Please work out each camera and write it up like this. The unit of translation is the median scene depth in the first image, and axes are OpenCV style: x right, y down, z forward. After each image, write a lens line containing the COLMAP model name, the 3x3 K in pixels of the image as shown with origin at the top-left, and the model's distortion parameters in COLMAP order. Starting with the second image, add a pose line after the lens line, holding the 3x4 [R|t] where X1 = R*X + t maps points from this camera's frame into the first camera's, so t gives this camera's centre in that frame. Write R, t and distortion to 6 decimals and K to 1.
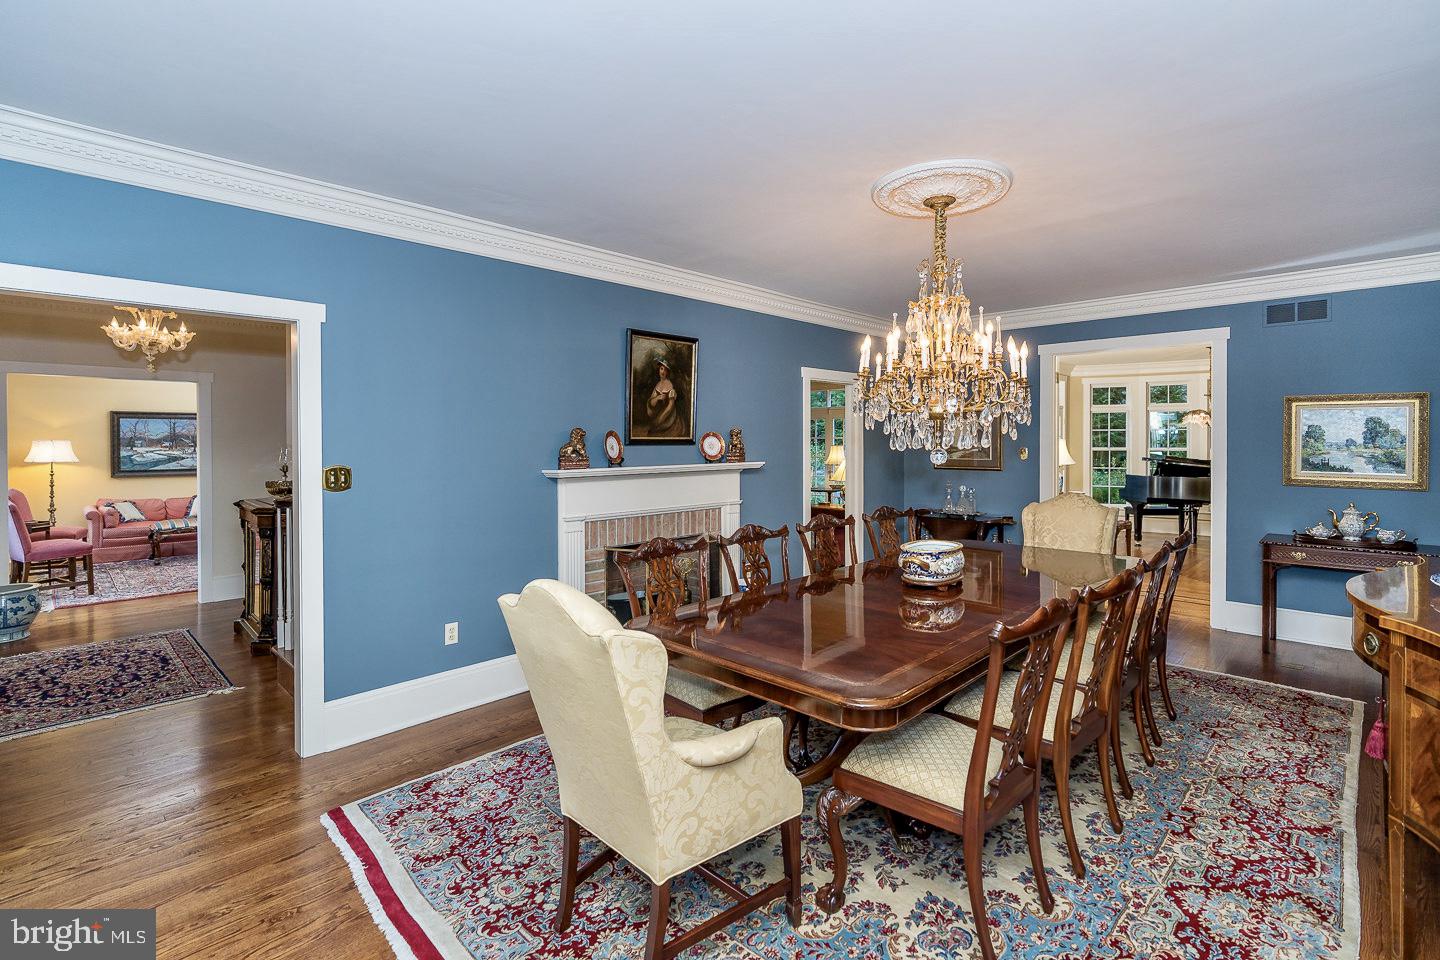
lens RADIAL K [[670.0, 0, 720.6], [0, 670.0, 445.6], [0, 0, 1]] dist [-0.000920, 0.001084]
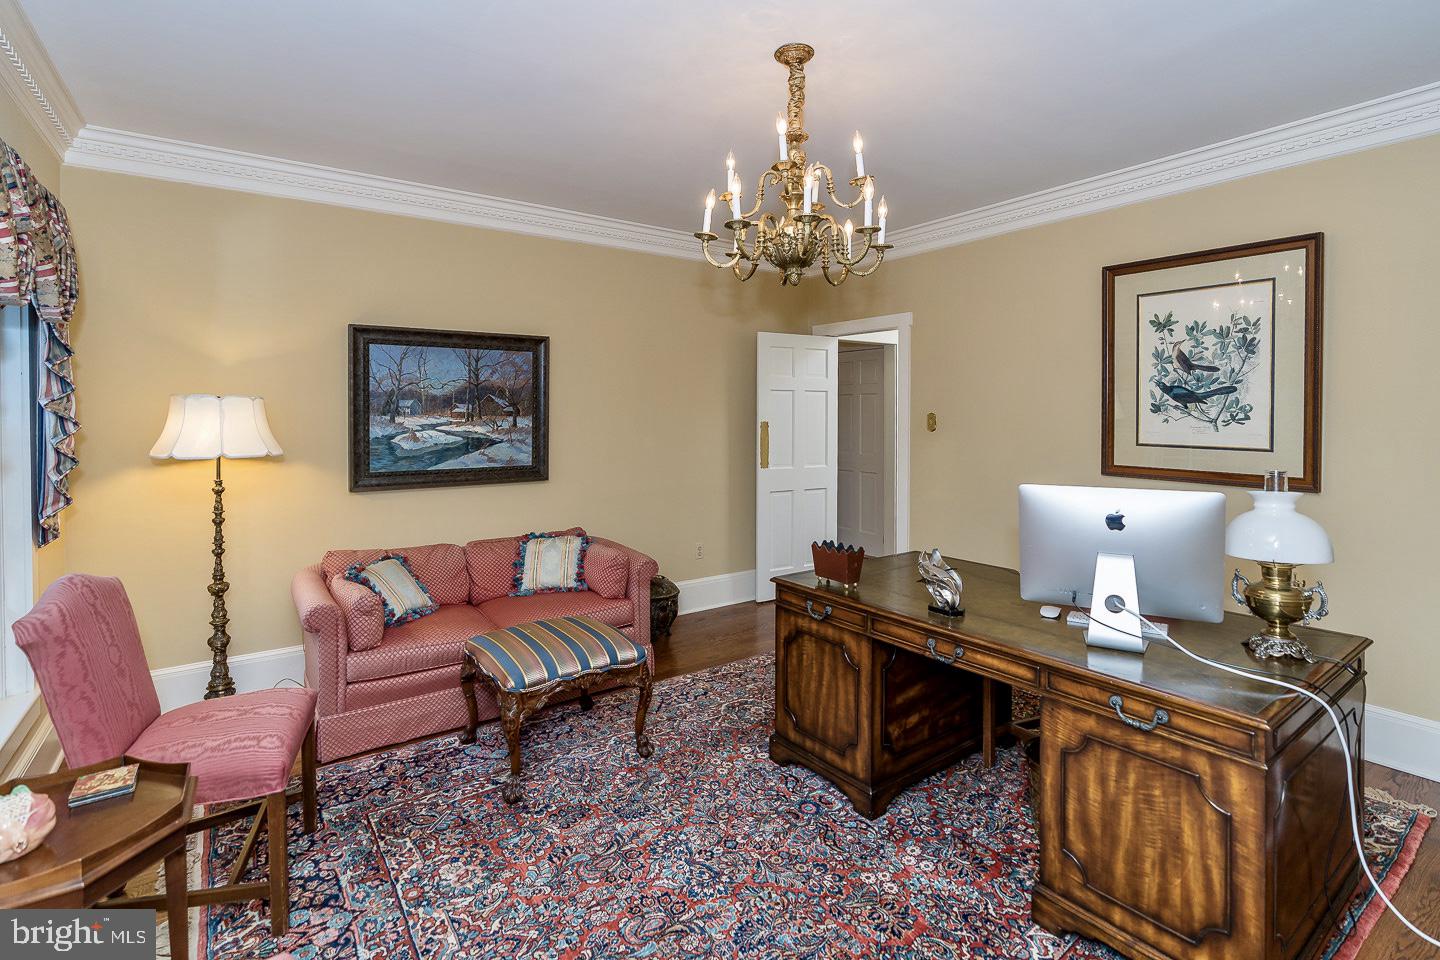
lens RADIAL K [[670.0, 0, 725.3], [0, 670.0, 422.5], [0, 0, 1]] dist [-0.000920, 0.001084]
pose [[0.986317, 0.004770, -0.164792, -0.617314], [-0.003417, 0.999958, 0.008494, 0.002358], [0.164826, -0.007815, 0.986292, 0.635931]]
